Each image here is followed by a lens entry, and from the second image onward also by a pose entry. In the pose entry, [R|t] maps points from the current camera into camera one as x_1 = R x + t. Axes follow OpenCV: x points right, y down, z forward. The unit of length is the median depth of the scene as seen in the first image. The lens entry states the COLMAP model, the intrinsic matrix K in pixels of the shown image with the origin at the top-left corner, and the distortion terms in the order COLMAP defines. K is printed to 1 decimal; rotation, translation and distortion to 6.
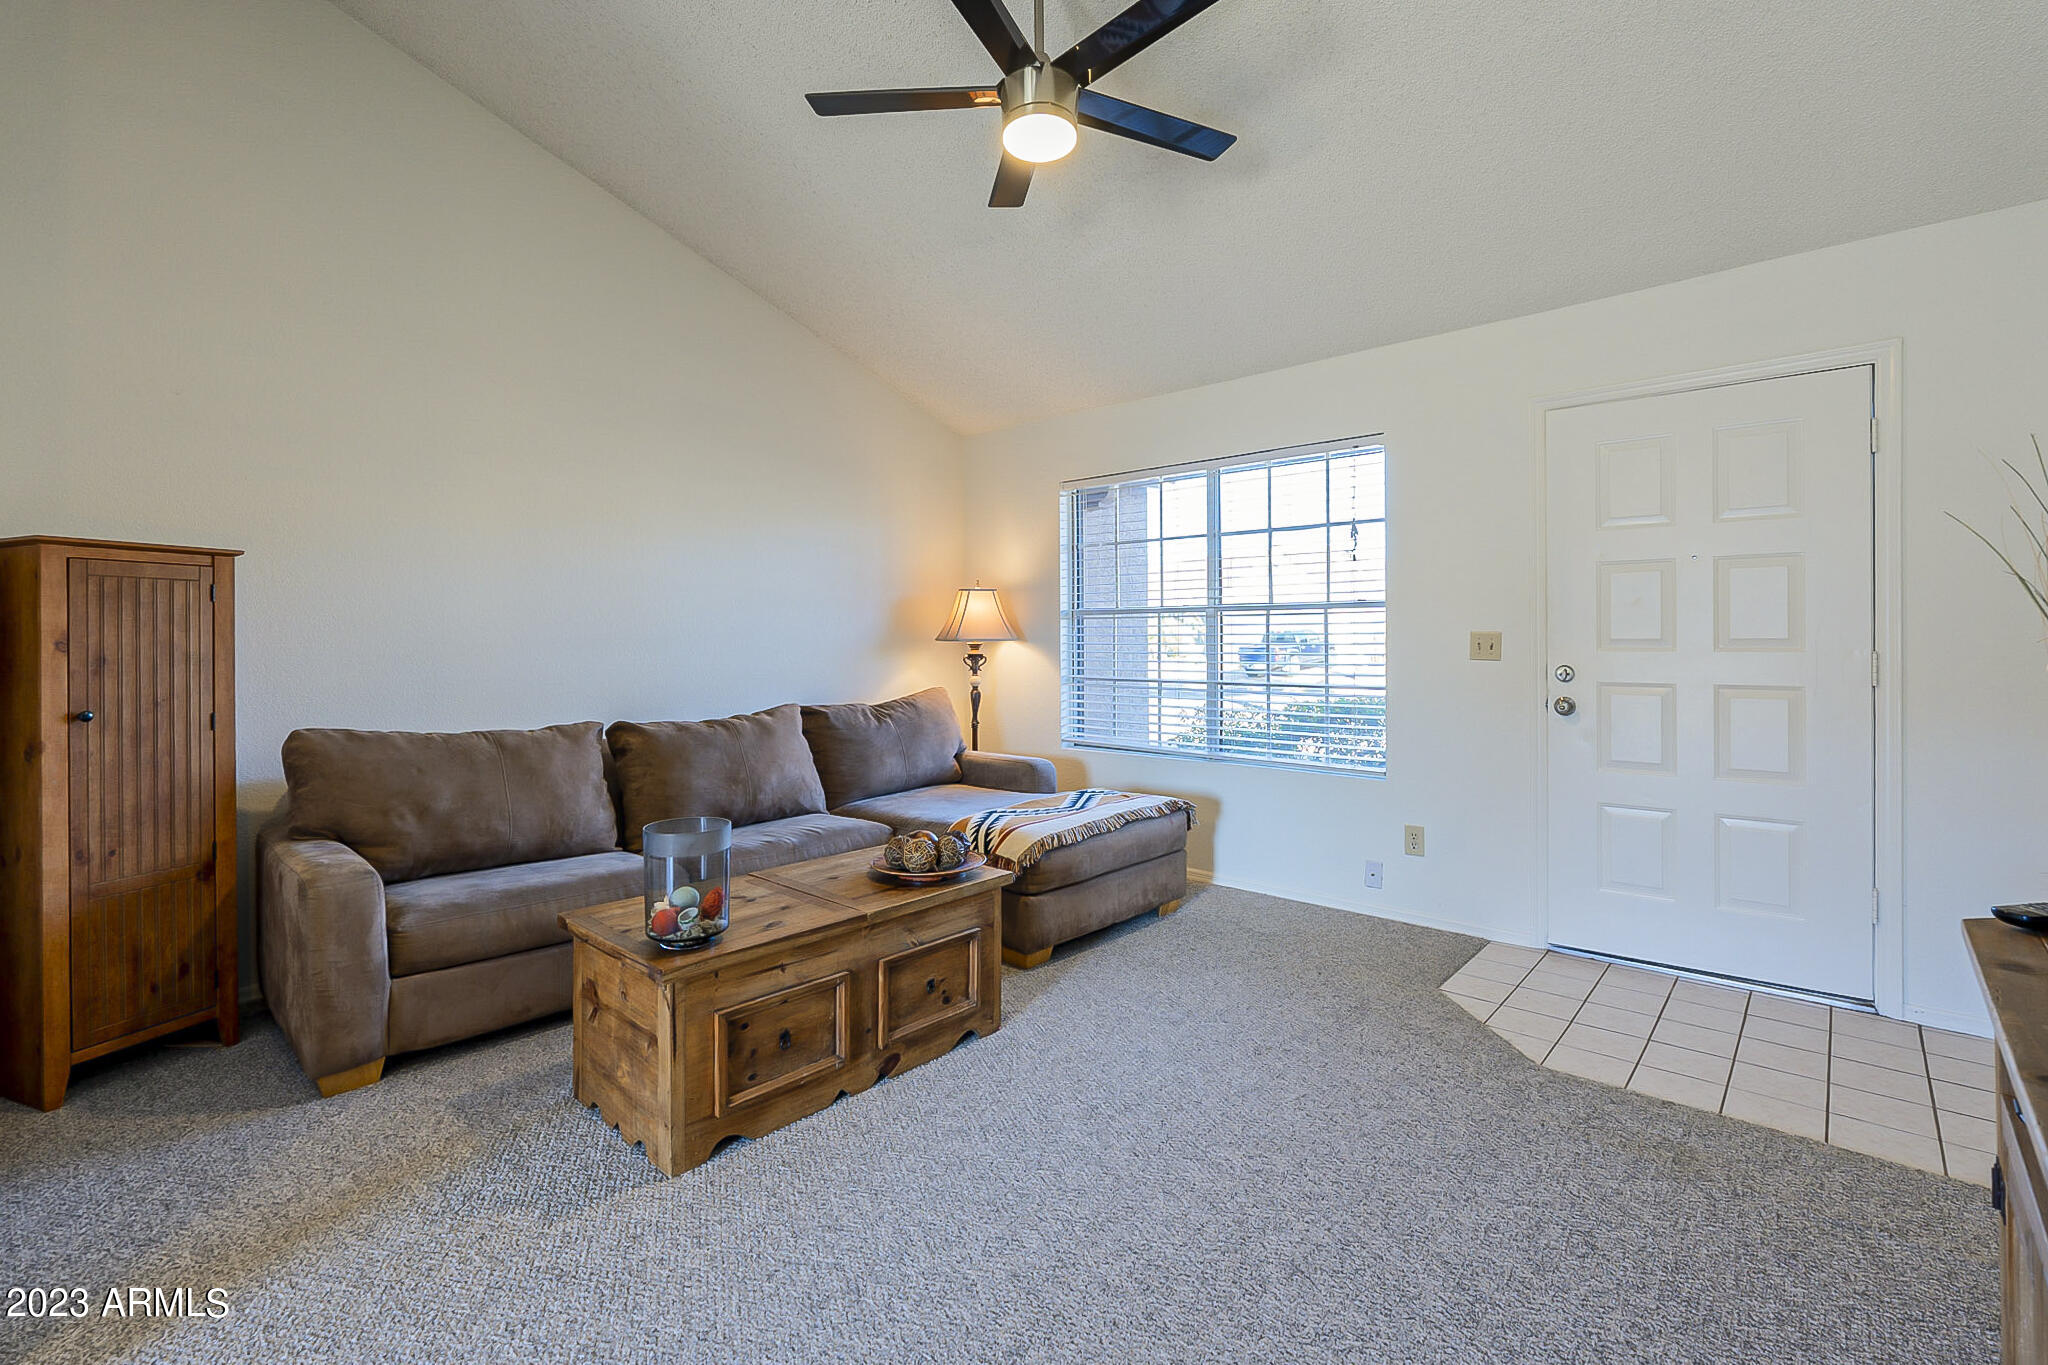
lens RADIAL K [[905.4, 0, 1025.7], [0, 905.4, 634.2], [0, 0, 1]] dist [-0.007104, 0.001817]
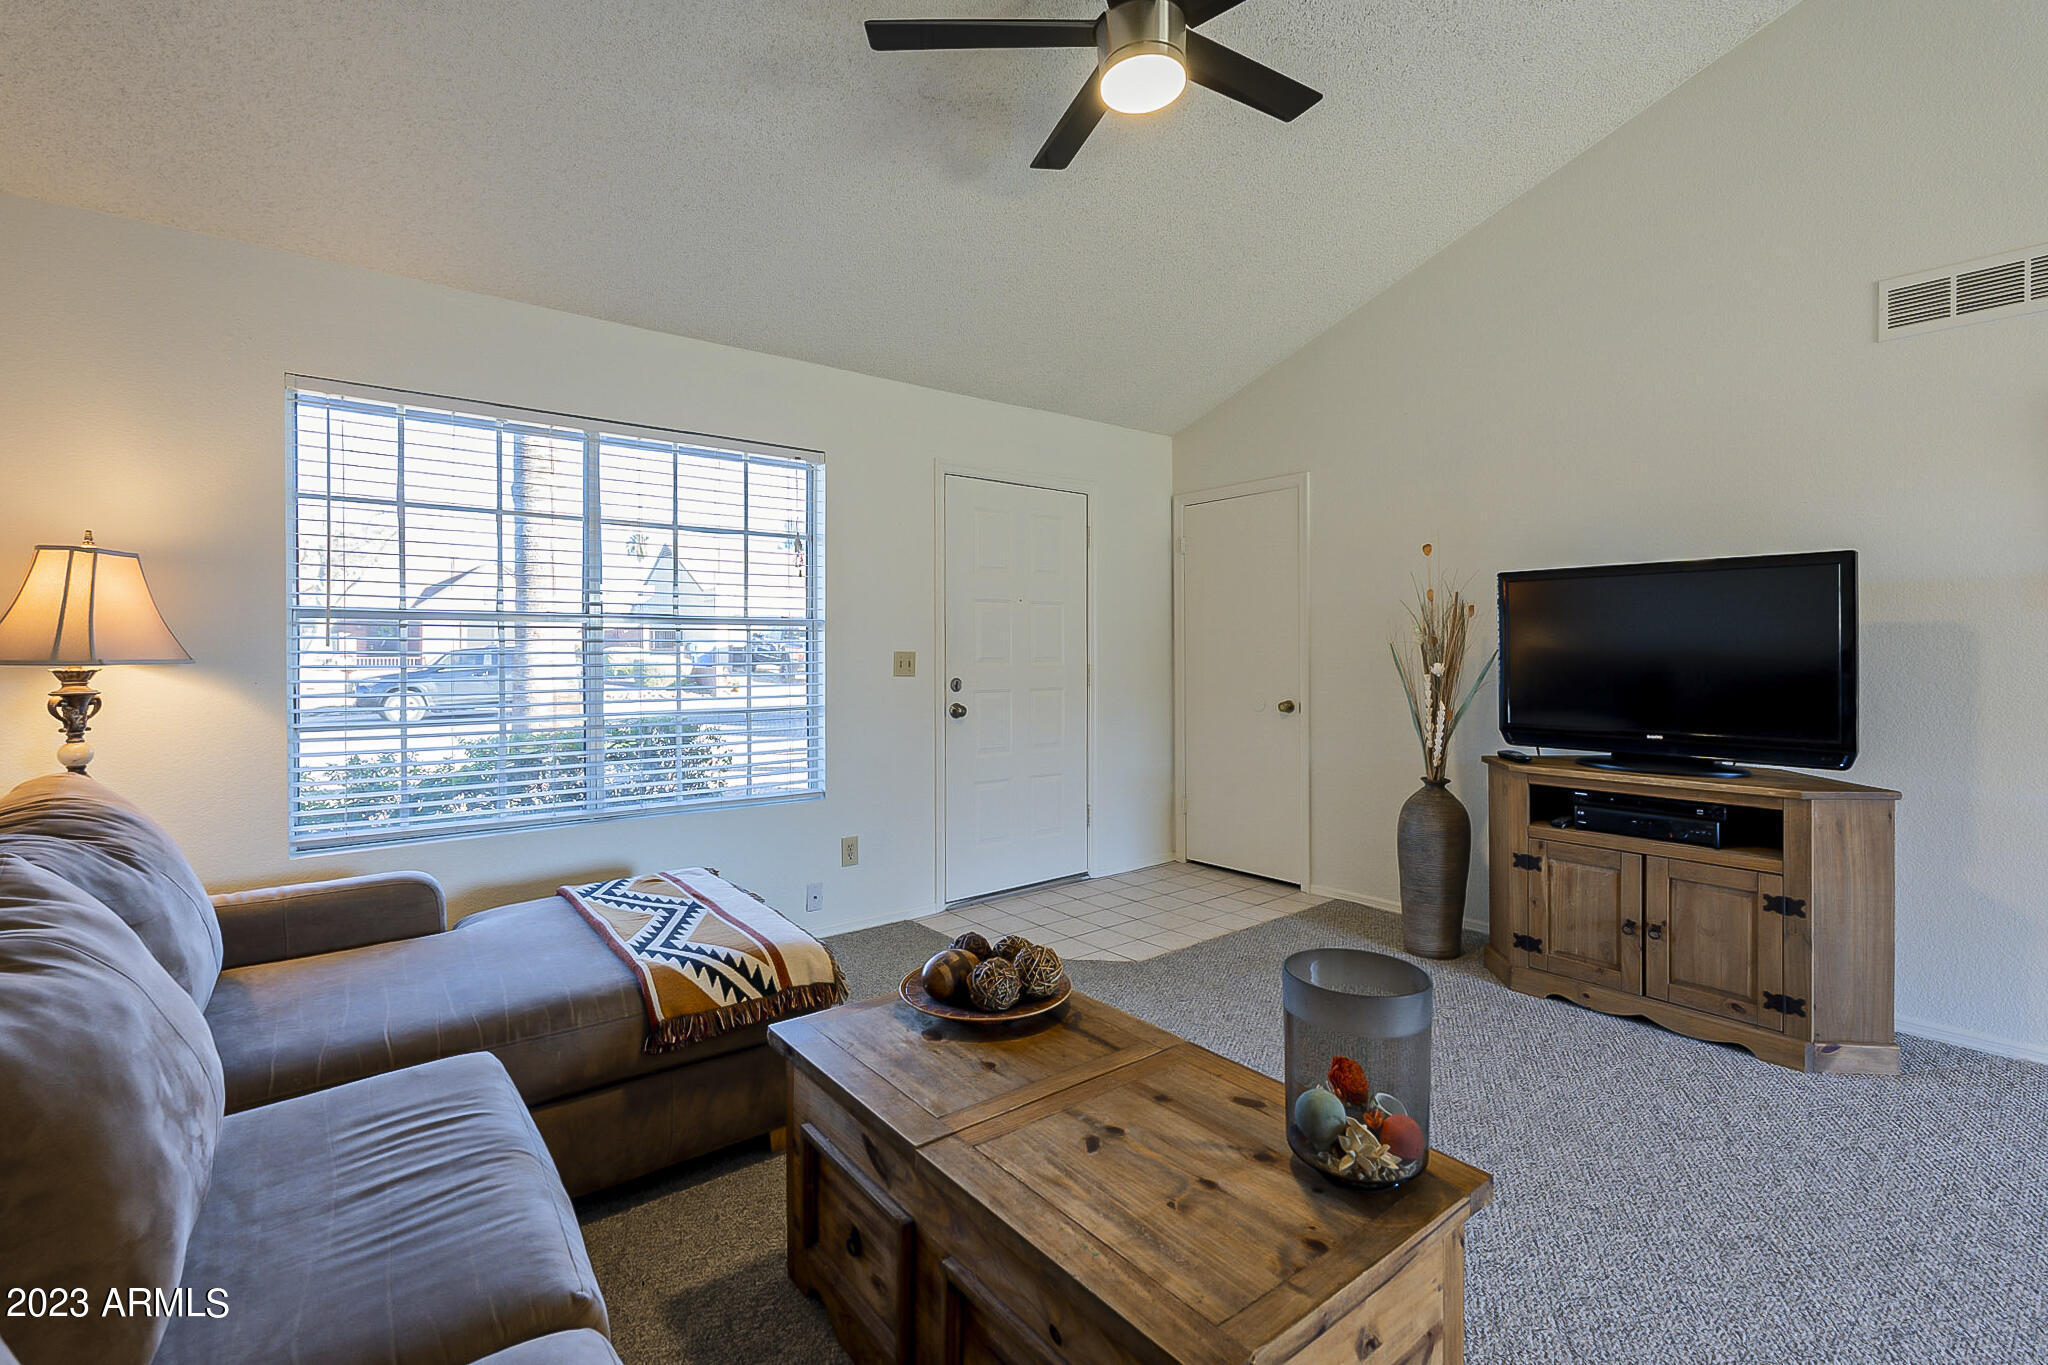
lens RADIAL K [[905.4, 0, 1010.1], [0, 905.4, 649.8], [0, 0, 1]] dist [-0.007104, 0.001817]
pose [[0.174397, 0.008032, 0.984643, -0.582305], [-0.001650, 0.999968, -0.007865, 0.004212], [-0.984674, -0.000253, 0.174405, 0.652863]]
